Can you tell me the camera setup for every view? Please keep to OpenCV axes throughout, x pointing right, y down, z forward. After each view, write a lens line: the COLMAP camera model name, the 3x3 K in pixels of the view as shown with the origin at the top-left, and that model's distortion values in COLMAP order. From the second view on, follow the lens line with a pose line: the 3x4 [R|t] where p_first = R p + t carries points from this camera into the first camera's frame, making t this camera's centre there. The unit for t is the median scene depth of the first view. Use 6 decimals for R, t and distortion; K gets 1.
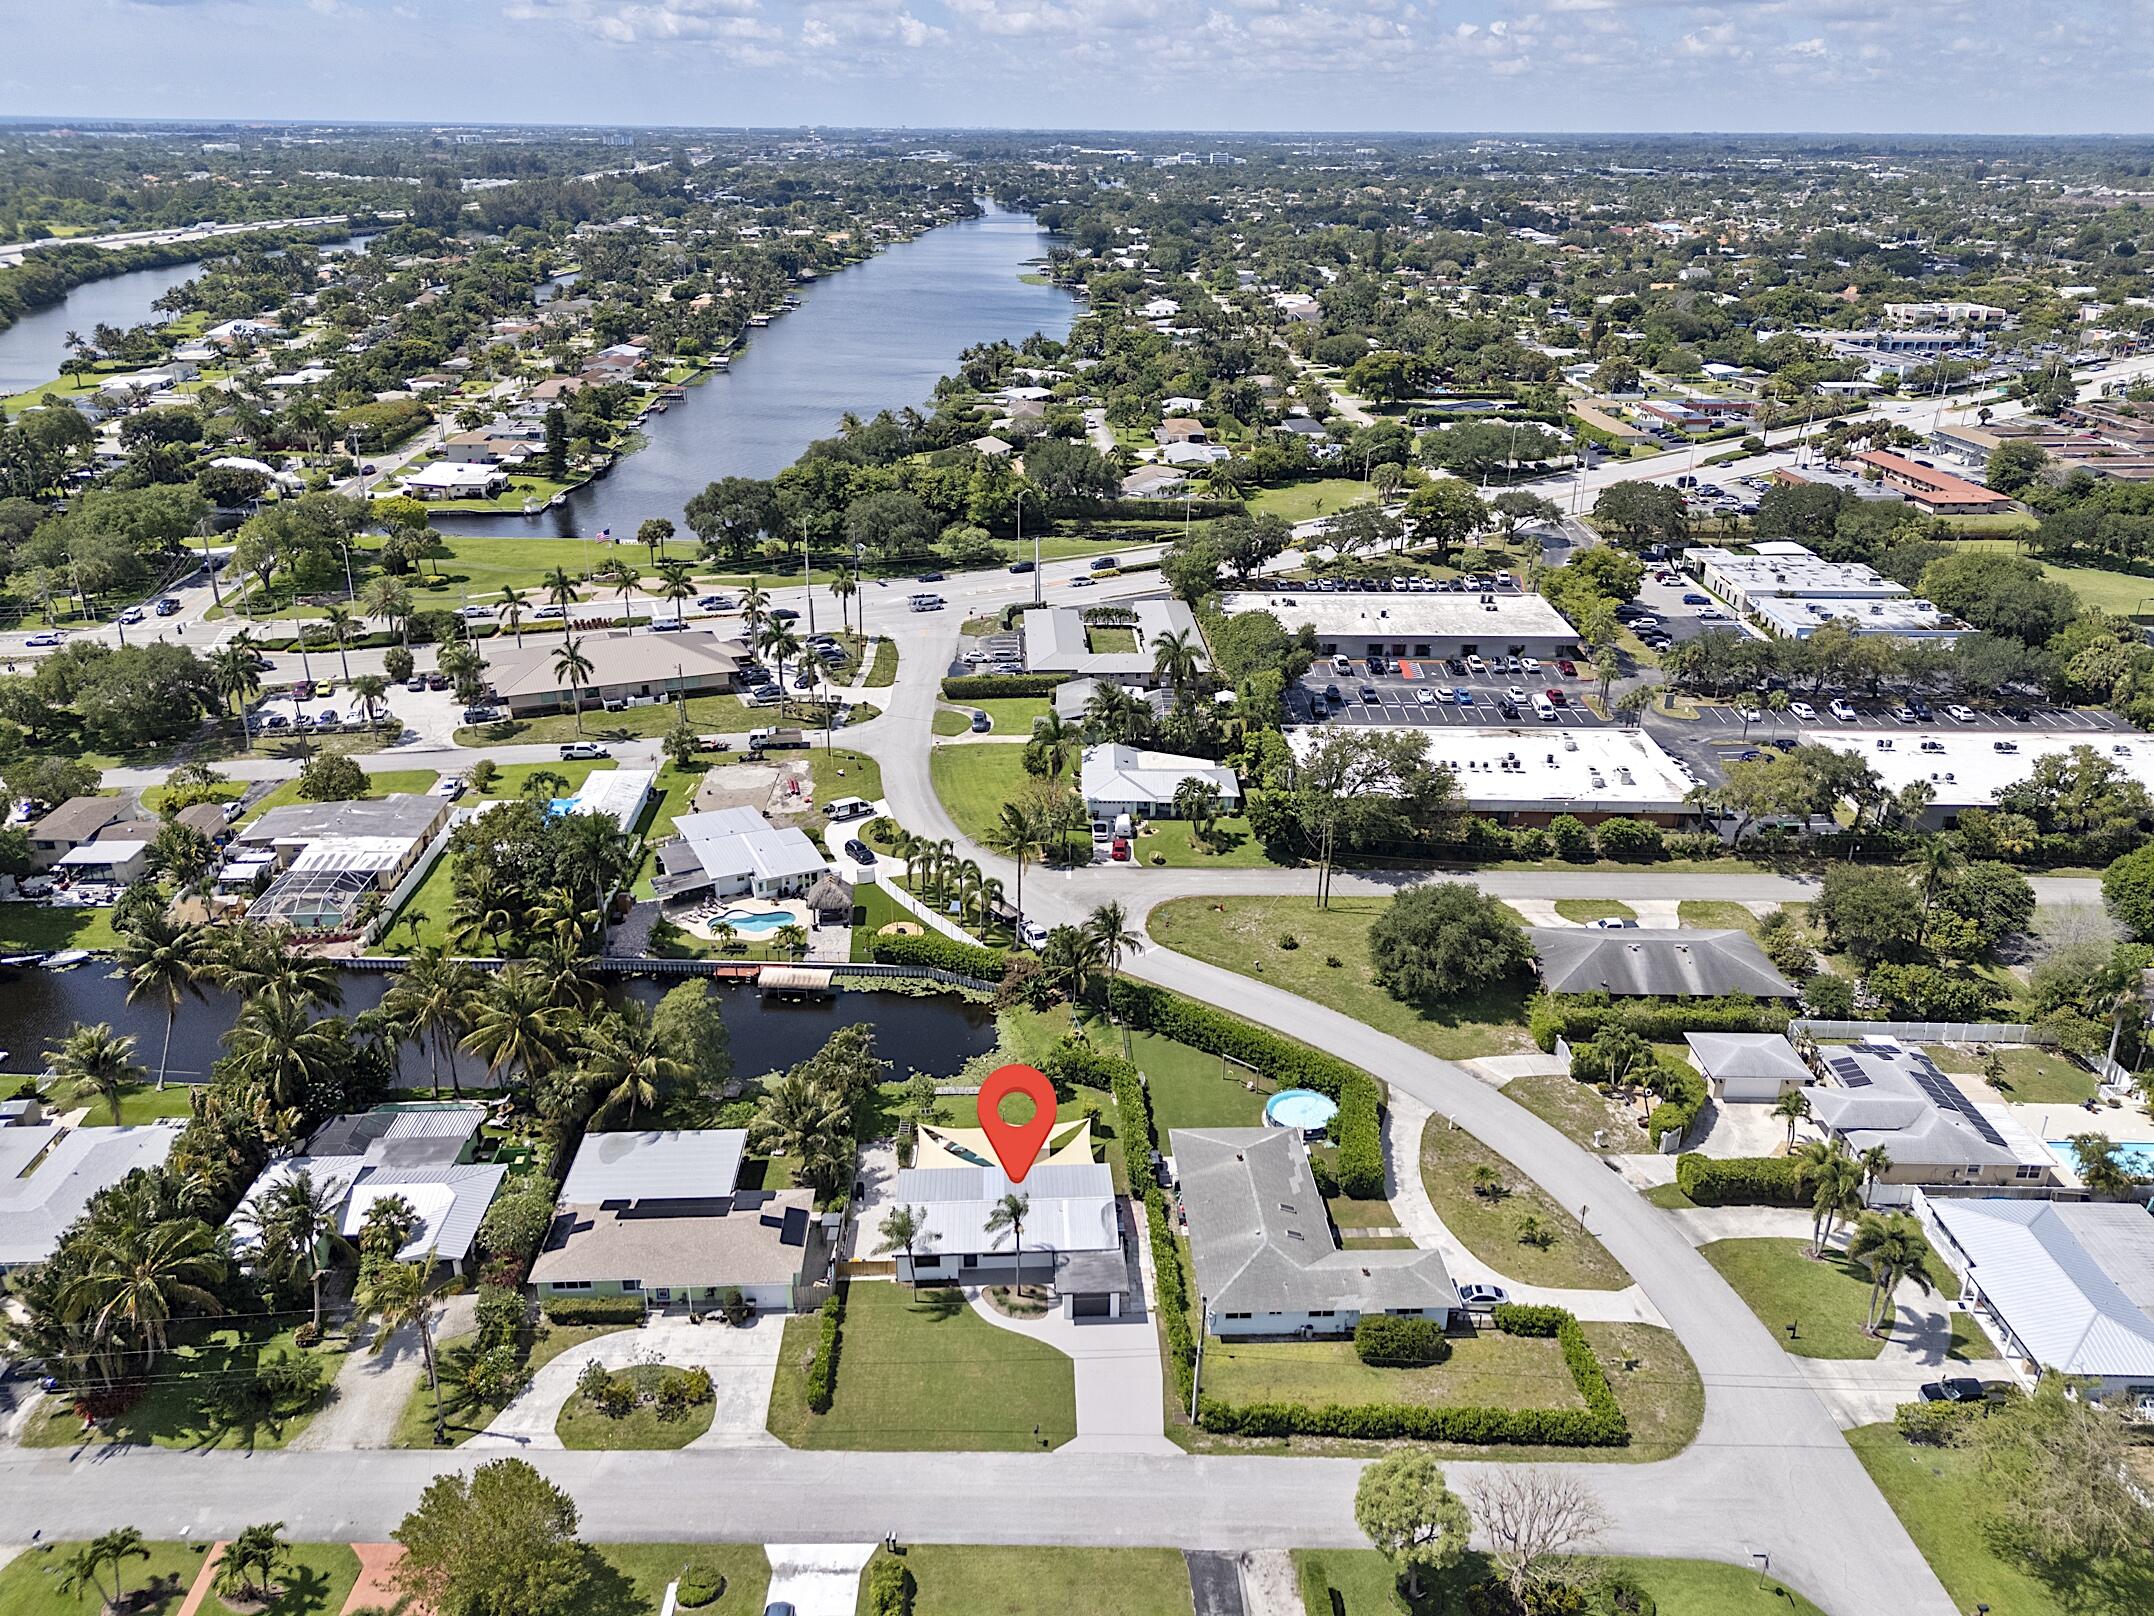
lens RADIAL K [[1586.7, 0, 1077.6], [0, 1586.7, 790.3], [0, 0, 1]] dist [0.057573, -0.050564]
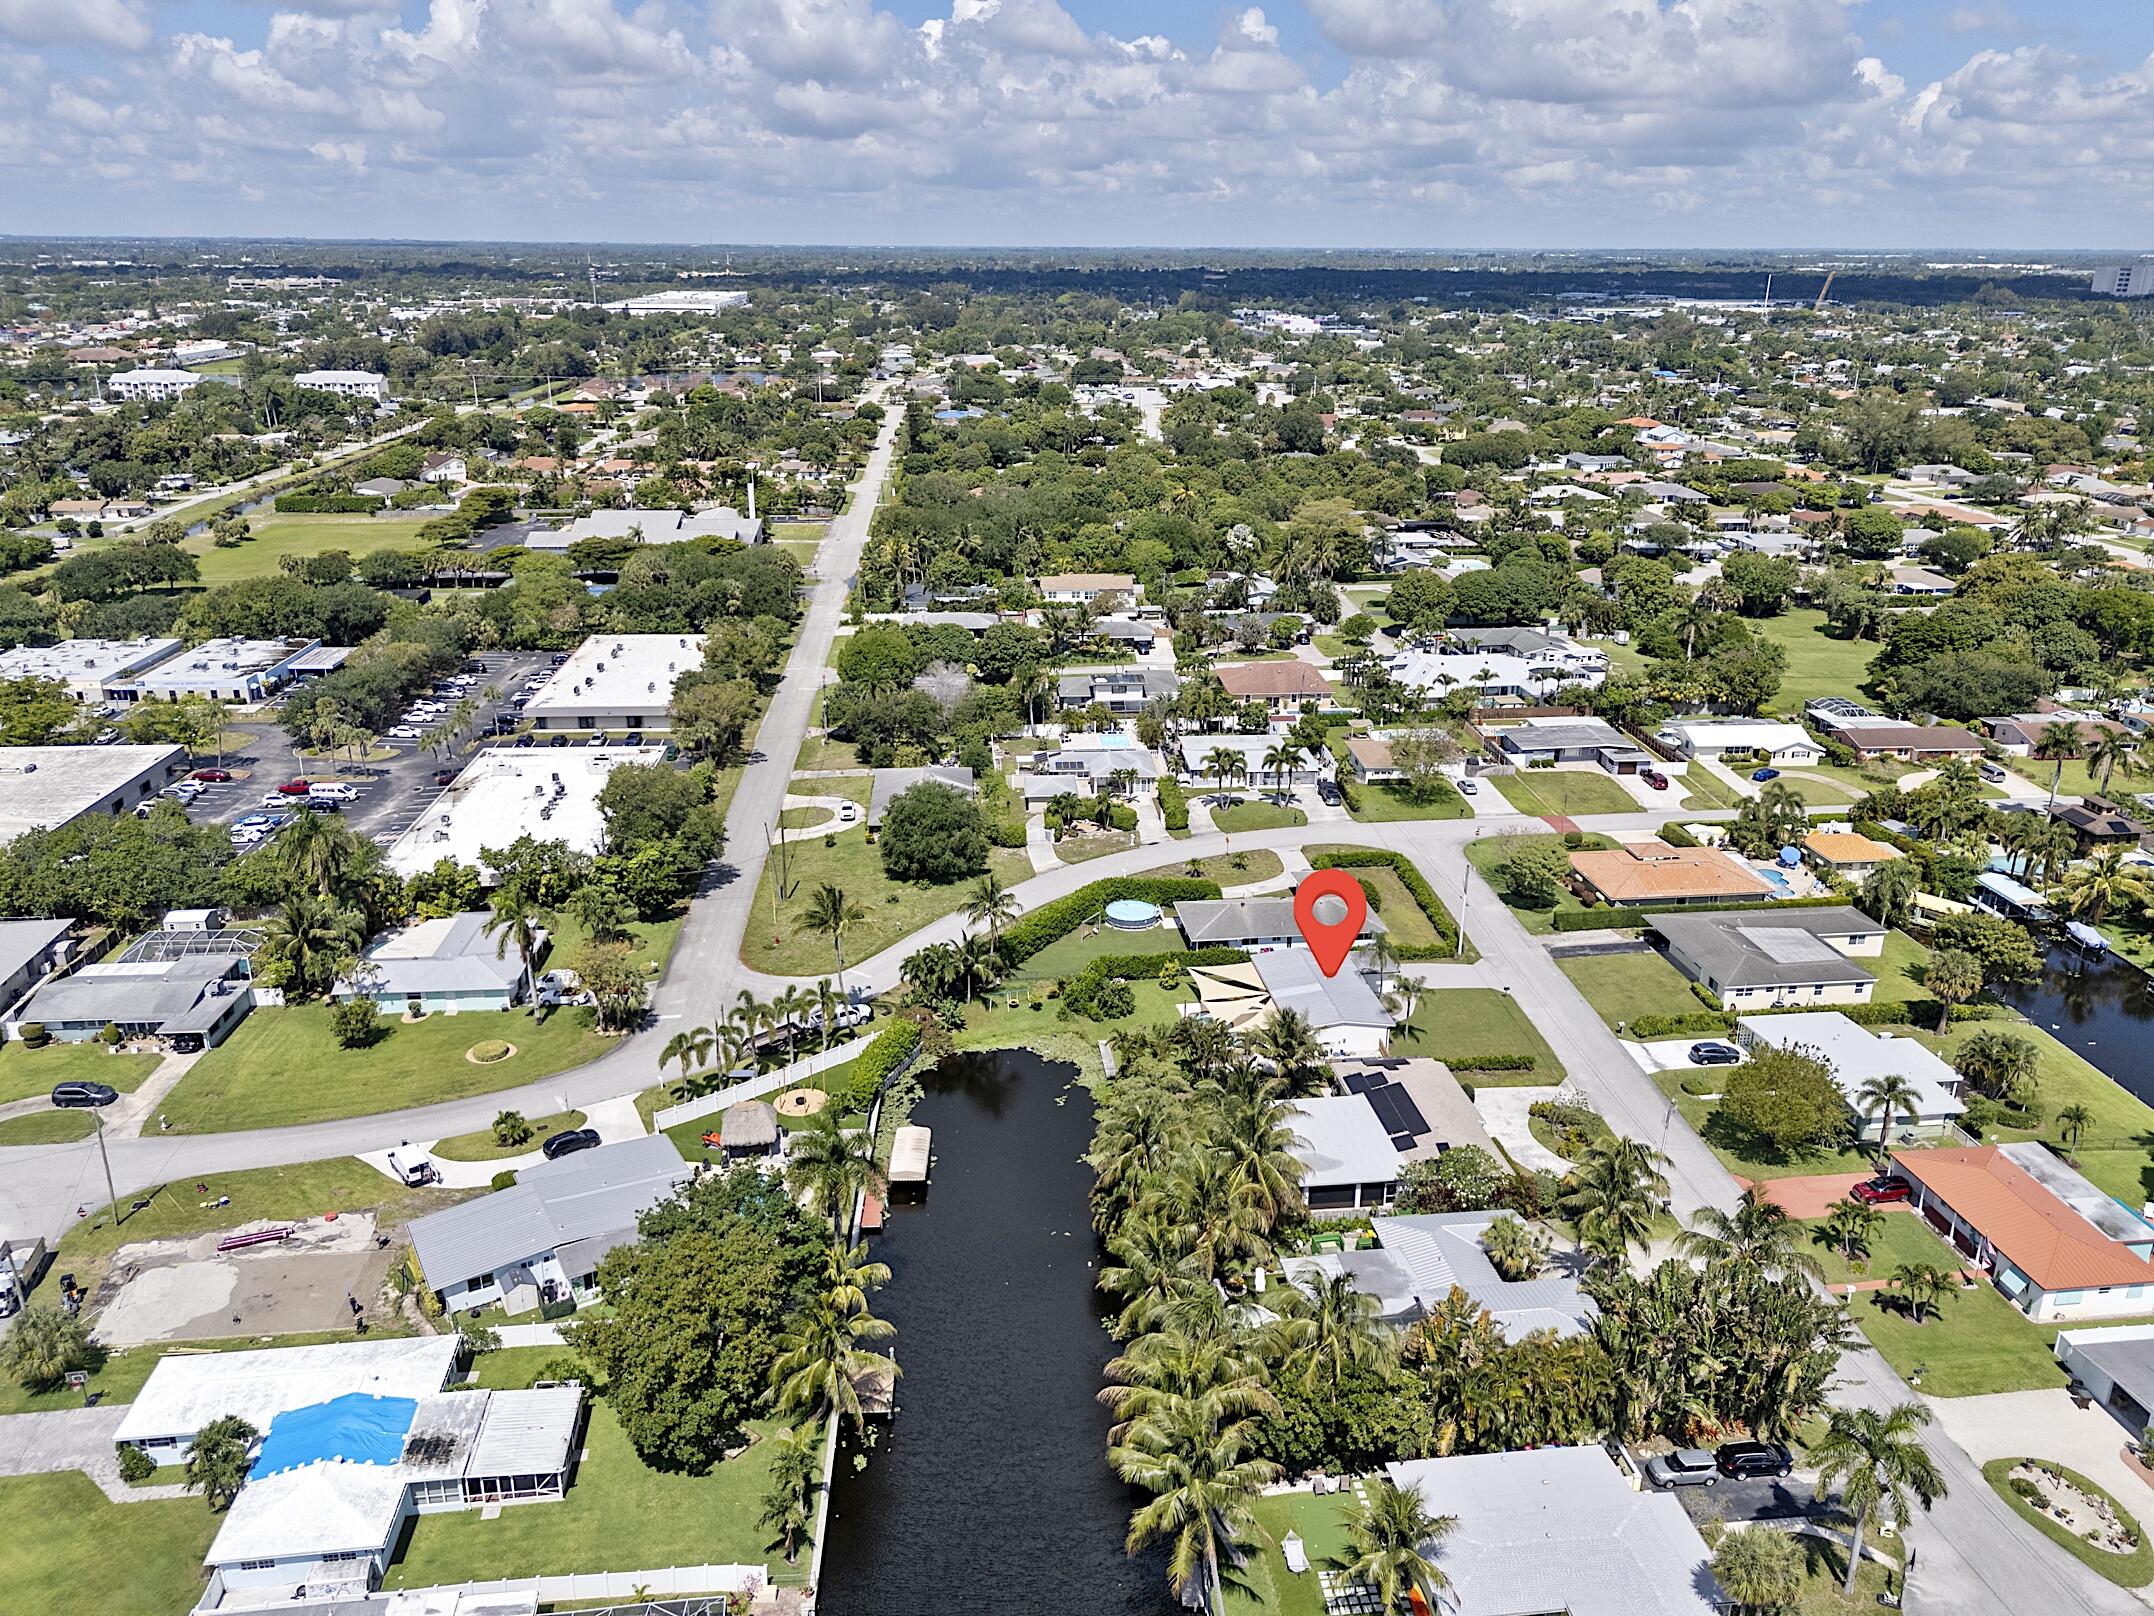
lens RADIAL K [[1586.7, 0, 1078.6], [0, 1586.7, 795.3], [0, 0, 1]] dist [0.057573, -0.050564]
pose [[-0.078782, -0.335760, 0.938647, -1.160463], [0.376219, 0.861934, 0.339896, -0.381402], [-0.923175, 0.379915, 0.058415, 1.005139]]
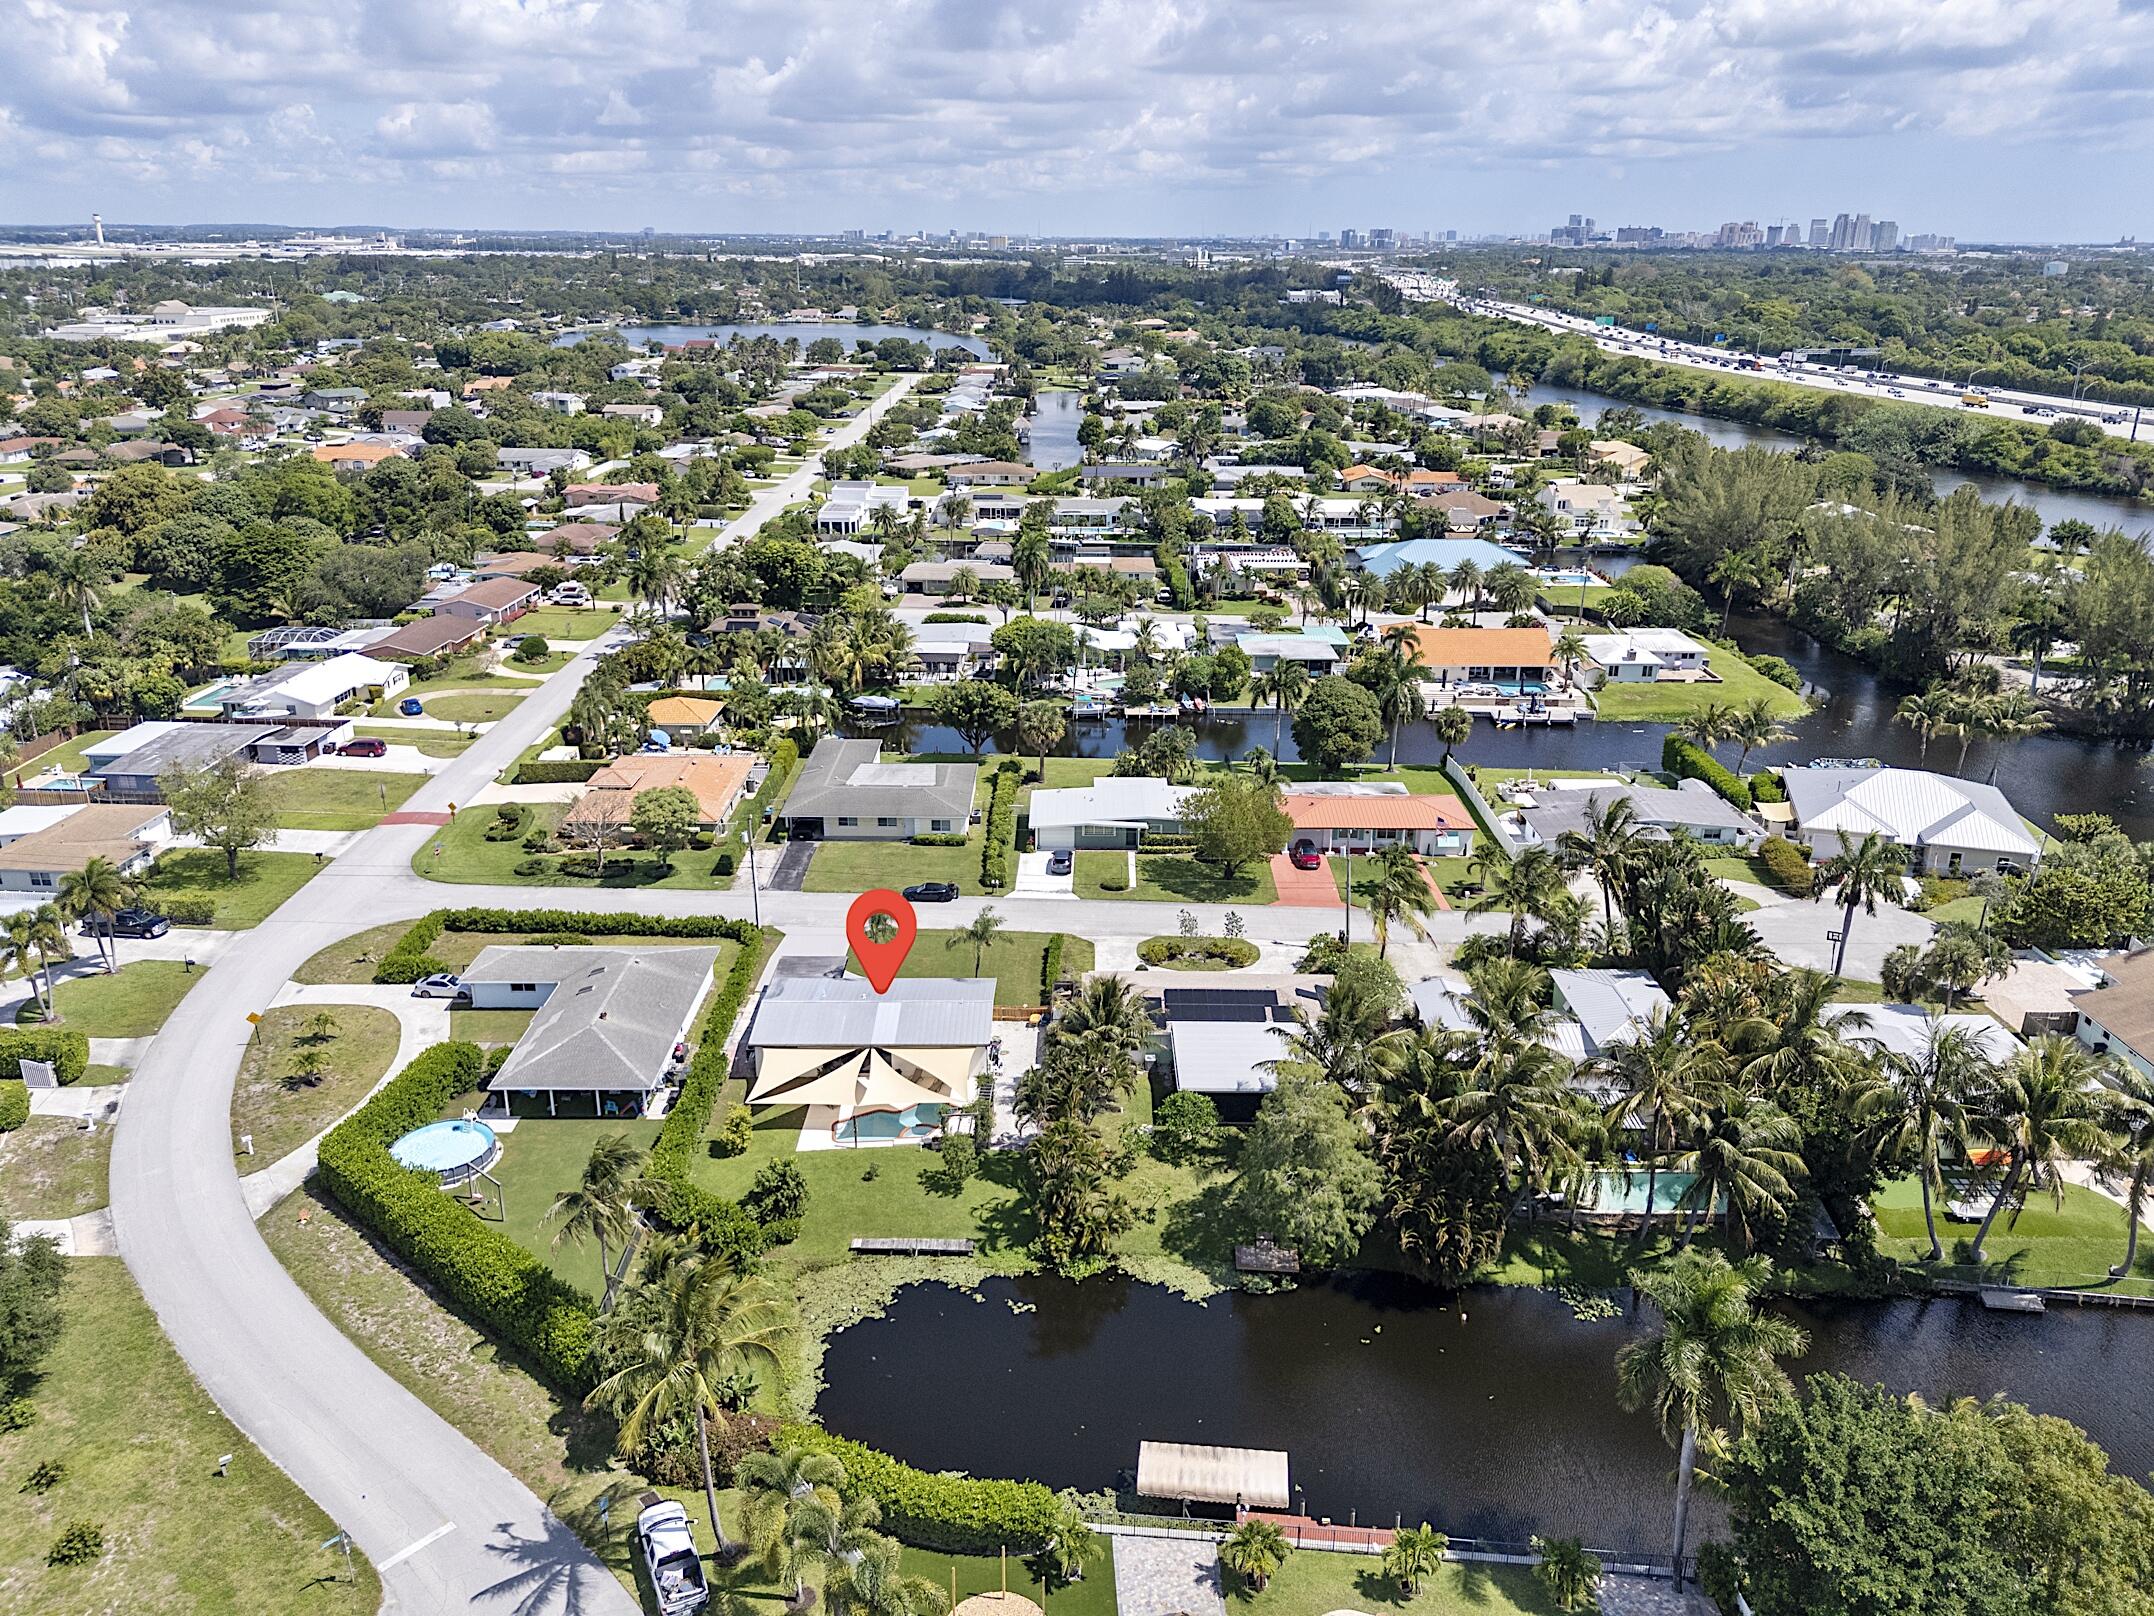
lens RADIAL K [[1586.7, 0, 1073.8], [0, 1586.7, 798.9], [0, 0, 1]] dist [0.057573, -0.050564]
pose [[-0.998671, -0.031229, 0.041003, -0.187864], [0.004295, 0.742353, 0.669995, -0.443179], [-0.051362, 0.669281, -0.741232, 1.544582]]
